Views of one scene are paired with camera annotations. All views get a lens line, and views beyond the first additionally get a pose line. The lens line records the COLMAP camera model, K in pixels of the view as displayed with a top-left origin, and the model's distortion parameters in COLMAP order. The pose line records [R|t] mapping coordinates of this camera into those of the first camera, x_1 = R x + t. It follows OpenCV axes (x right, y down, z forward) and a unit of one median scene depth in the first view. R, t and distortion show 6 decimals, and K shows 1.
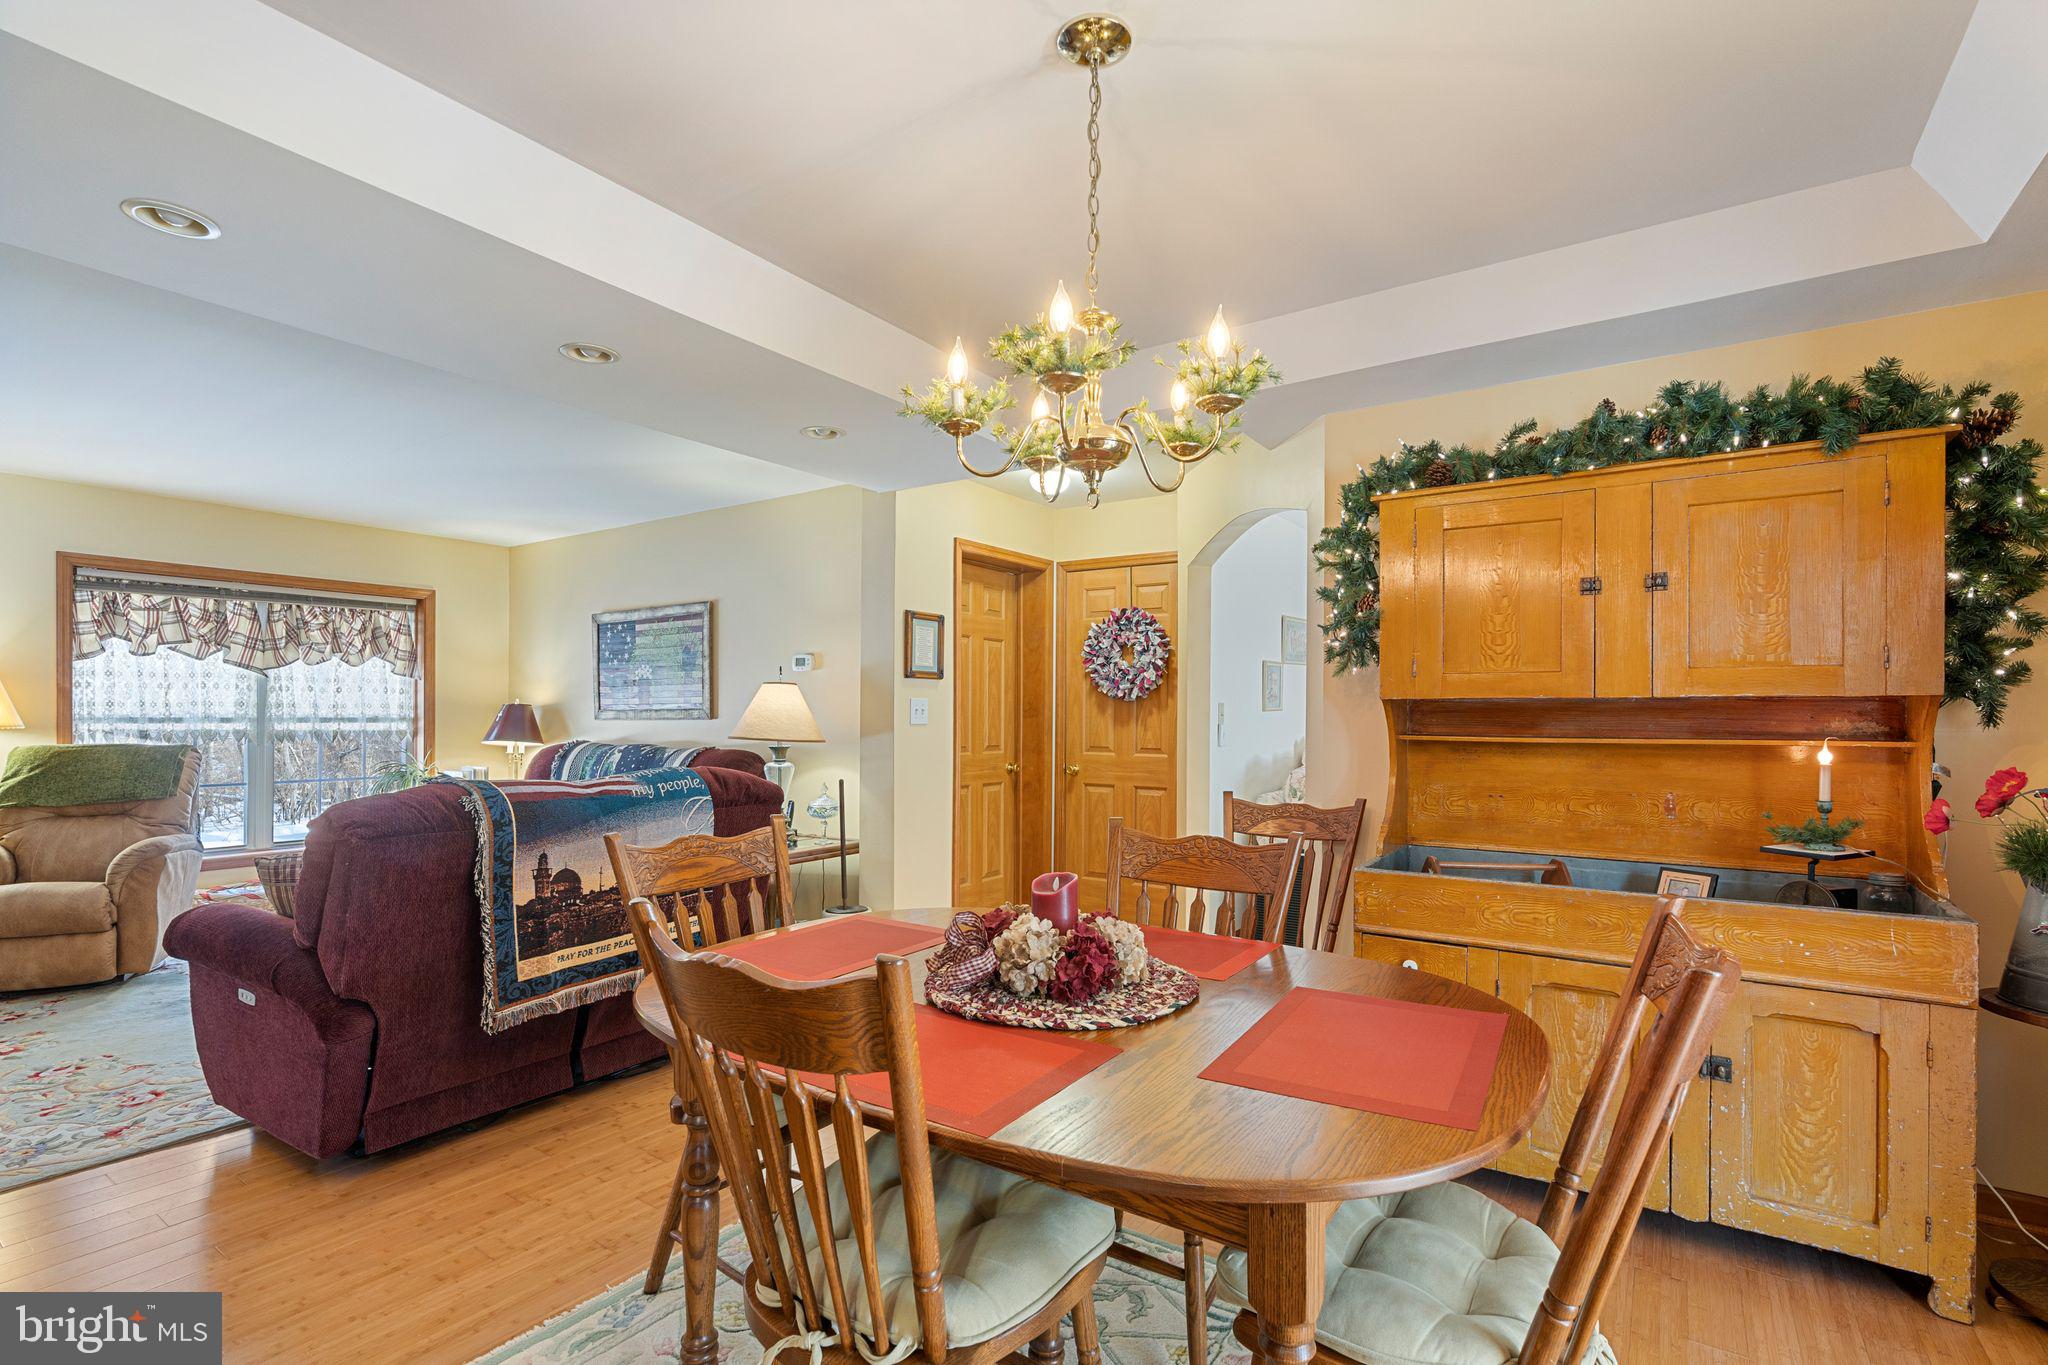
lens RADIAL K [[939.3, 0, 1022.3], [0, 939.3, 721.4], [0, 0, 1]] dist [-0.011127, 0.003384]
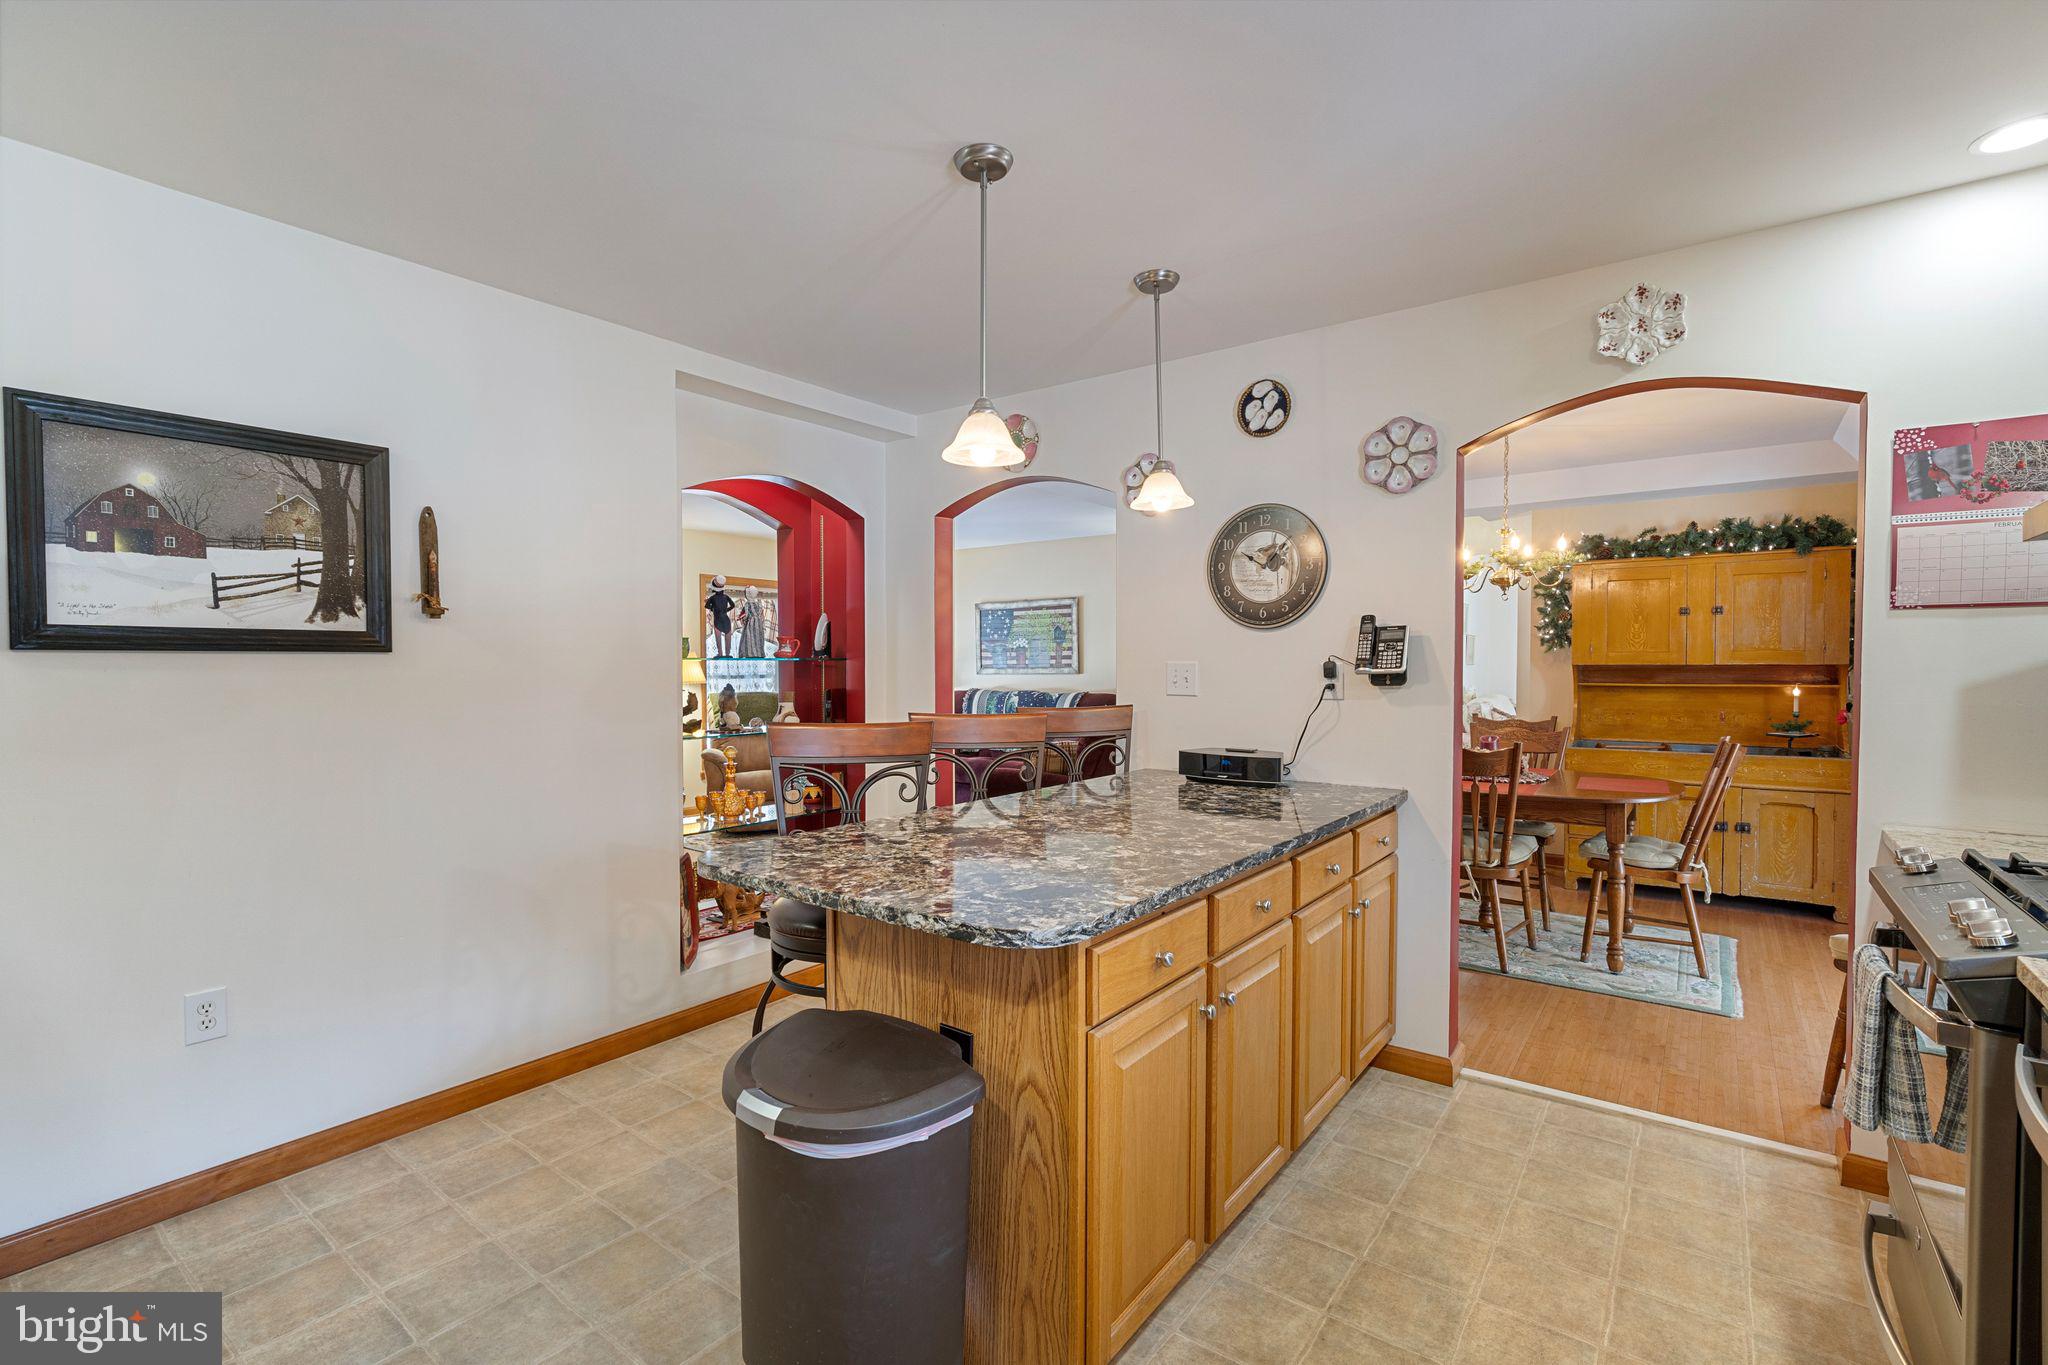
lens RADIAL K [[939.3, 0, 999.0], [0, 939.3, 686.6], [0, 0, 1]] dist [-0.011127, 0.003384]
pose [[0.998630, -0.005771, -0.051999, -0.410736], [0.006805, 0.999782, 0.019728, -0.013982], [0.051874, -0.020054, 0.998452, -0.588518]]
